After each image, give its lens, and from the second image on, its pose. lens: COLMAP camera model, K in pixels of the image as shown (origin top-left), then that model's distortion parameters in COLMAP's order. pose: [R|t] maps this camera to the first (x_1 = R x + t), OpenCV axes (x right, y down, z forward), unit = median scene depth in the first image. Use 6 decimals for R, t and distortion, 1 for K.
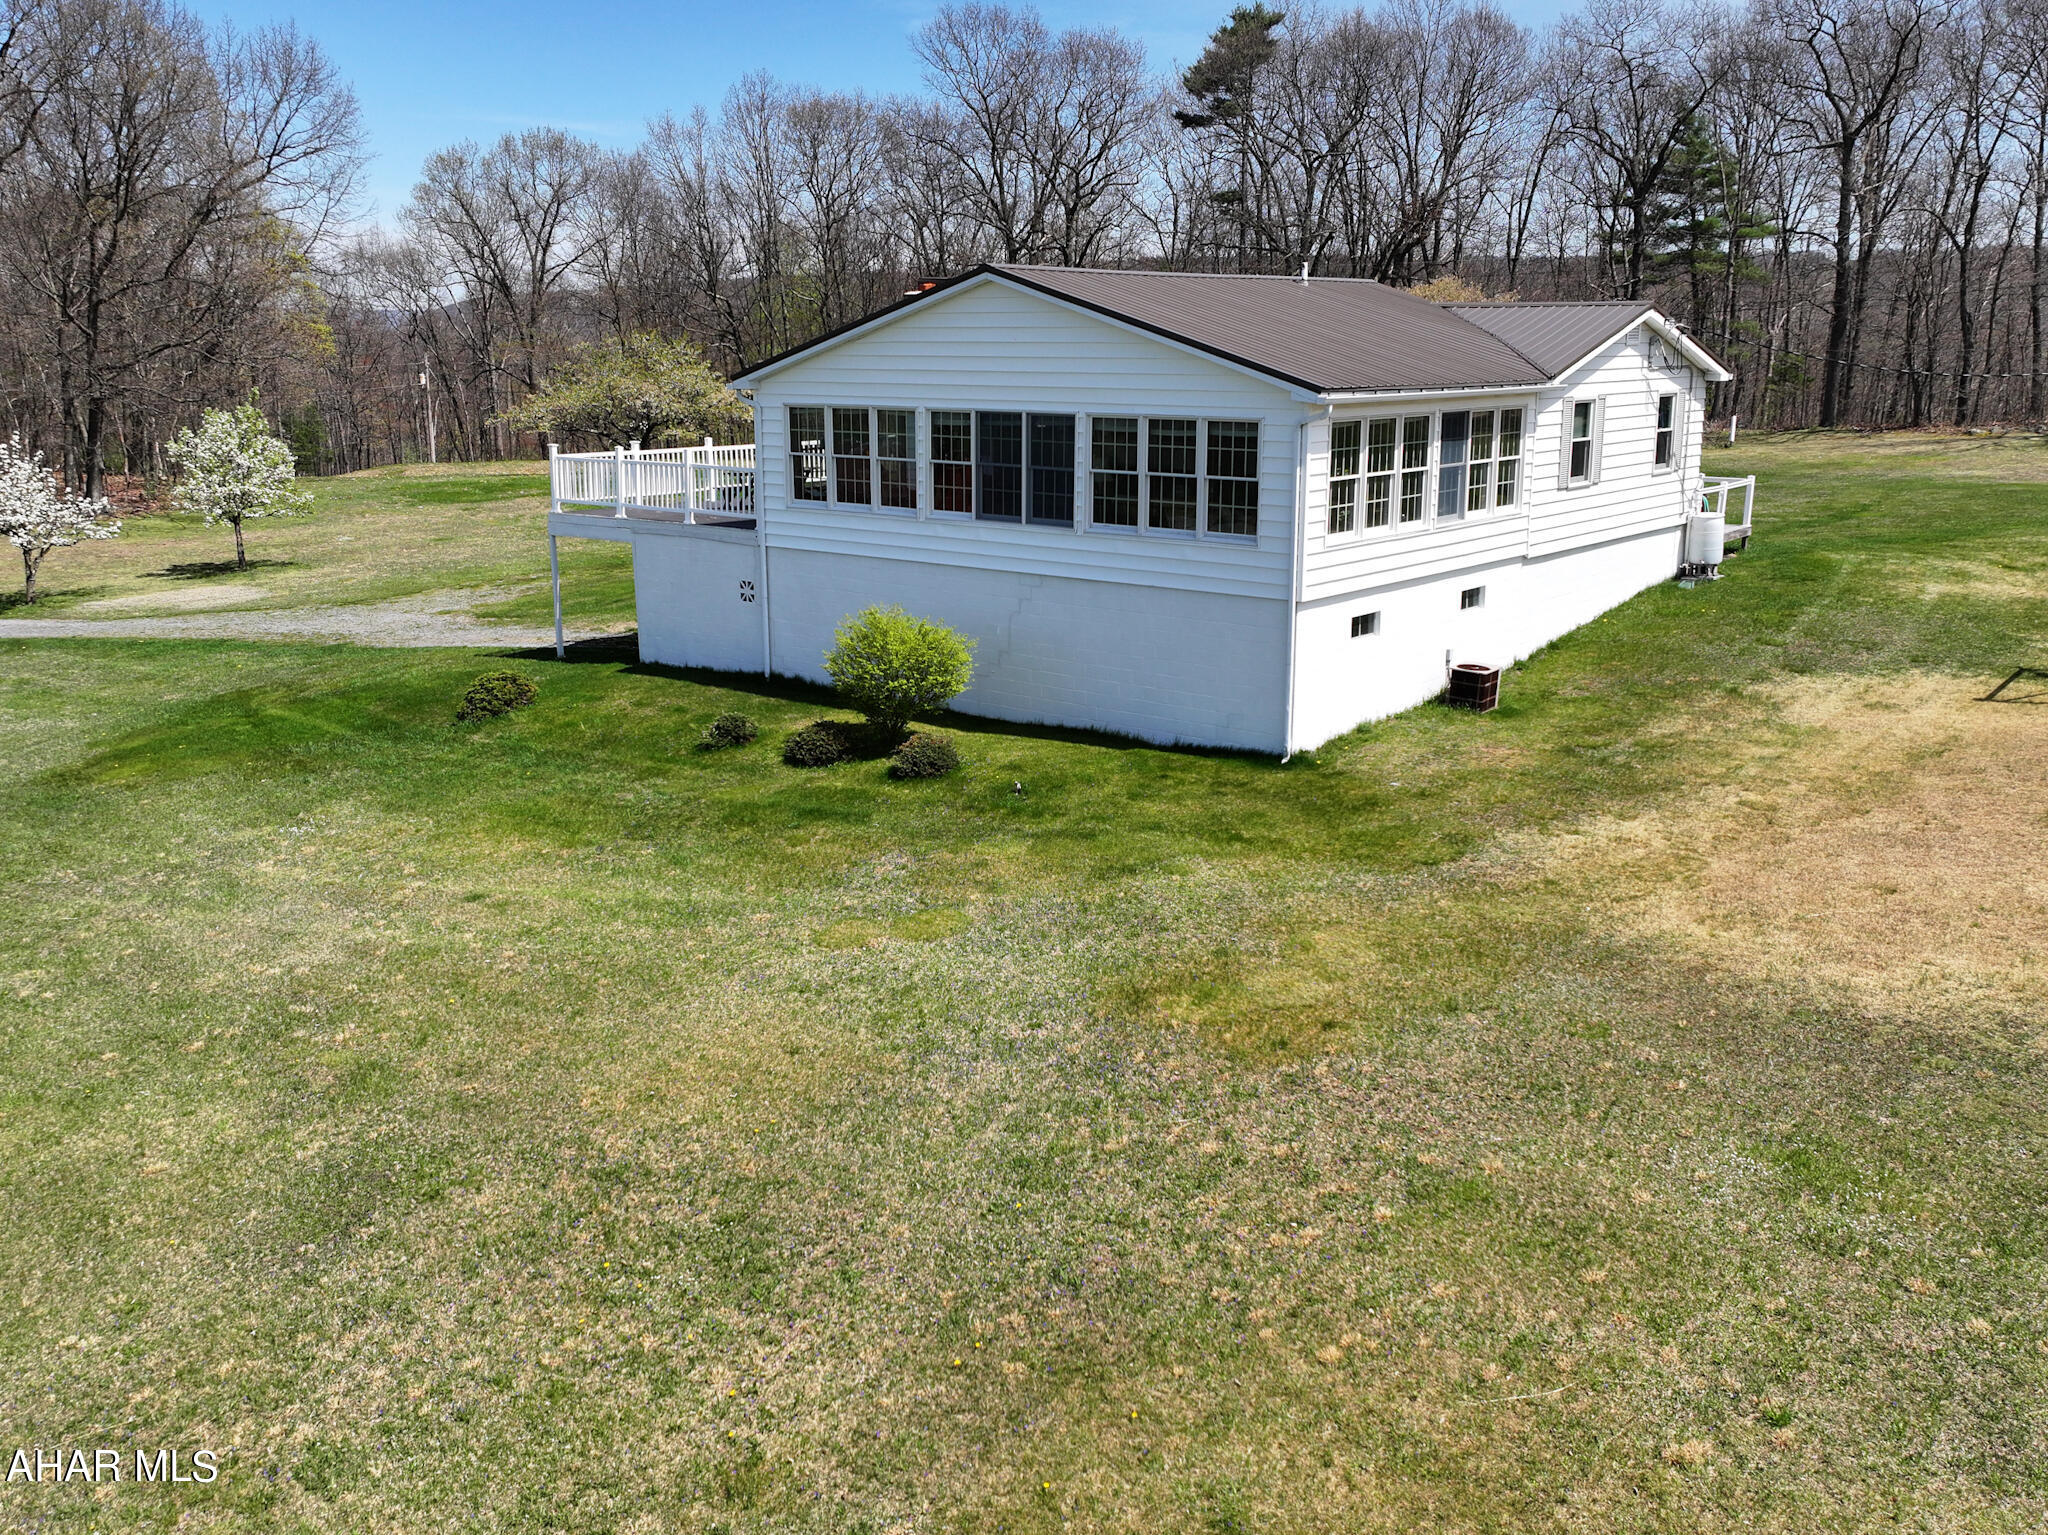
lens RADIAL K [[1832.8, 0, 1024.0], [0, 1832.8, 767.5], [0, 0, 1]] dist [0.005410, 0.000916]
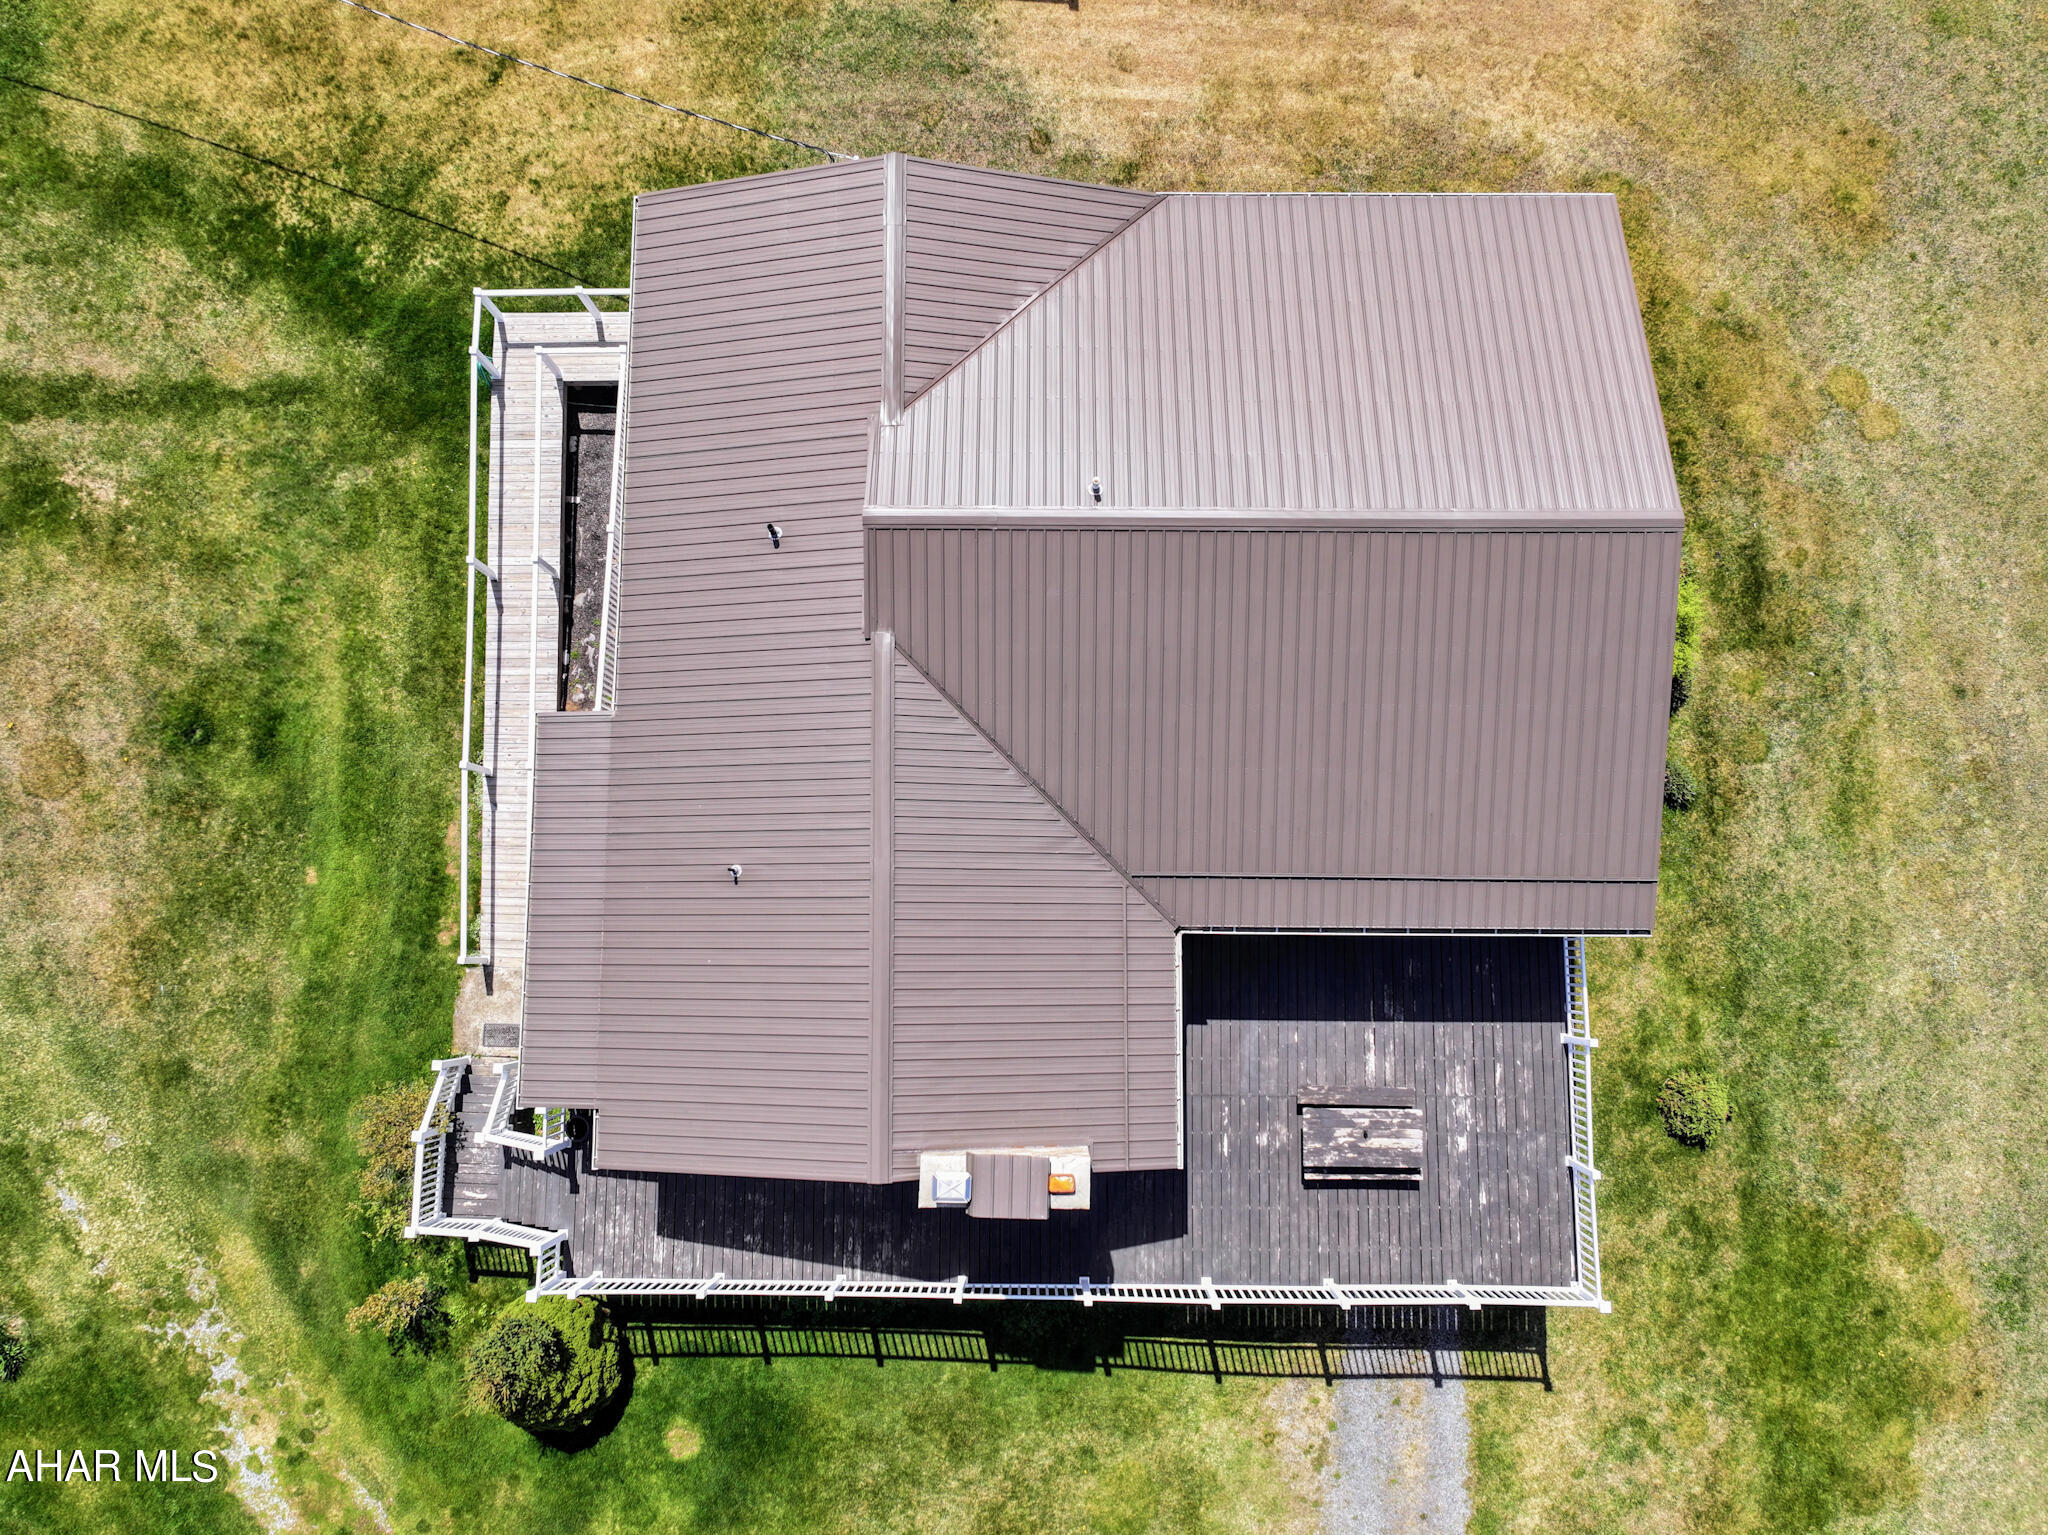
lens RADIAL K [[1445.2, 0, 1034.1], [0, 1445.2, 745.6], [0, 0, 1]] dist [0.005773, 0.000446]
pose [[-0.633376, -0.766039, 0.109631, 0.020736], [0.191374, -0.017786, 0.981356, -1.072771], [-0.749807, 0.642547, 0.157865, 1.201647]]
